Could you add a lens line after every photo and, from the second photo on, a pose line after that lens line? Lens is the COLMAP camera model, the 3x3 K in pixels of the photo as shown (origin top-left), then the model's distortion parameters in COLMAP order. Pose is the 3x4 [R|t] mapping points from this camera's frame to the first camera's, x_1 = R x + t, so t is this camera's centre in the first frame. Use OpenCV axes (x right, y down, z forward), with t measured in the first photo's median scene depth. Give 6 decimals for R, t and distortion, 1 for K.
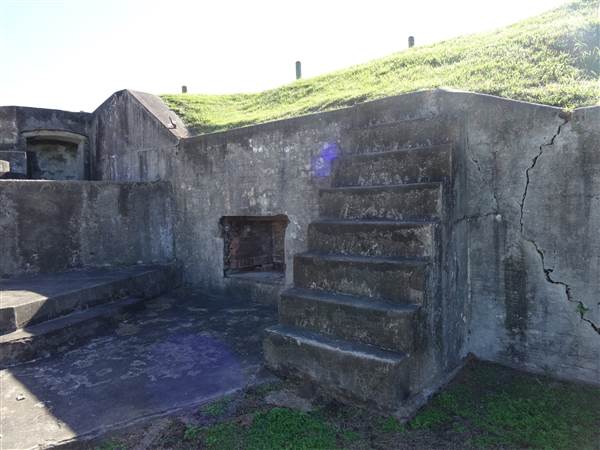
lens RADIAL K [[430.9, 0, 300.2], [0, 430.9, 222.6], [0, 0, 1]] dist [0.002858, -0.002187]
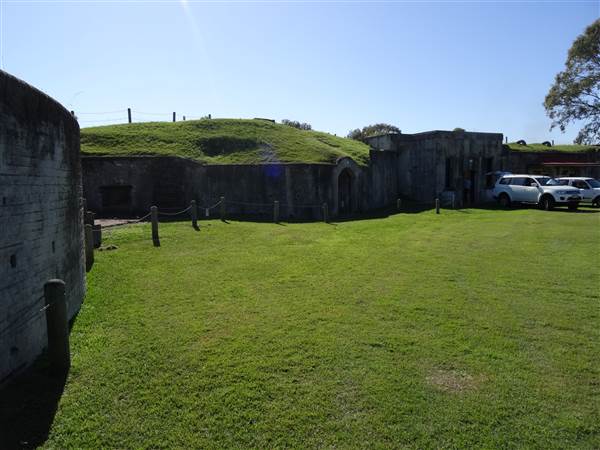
lens RADIAL K [[430.9, 0, 300.6], [0, 430.9, 224.8], [0, 0, 1]] dist [0.002858, -0.002187]
pose [[0.656822, -0.068971, 0.750884, -1.422657], [0.033313, 0.997490, 0.062482, 0.104015], [-0.753309, -0.016026, 0.657471, -1.844755]]
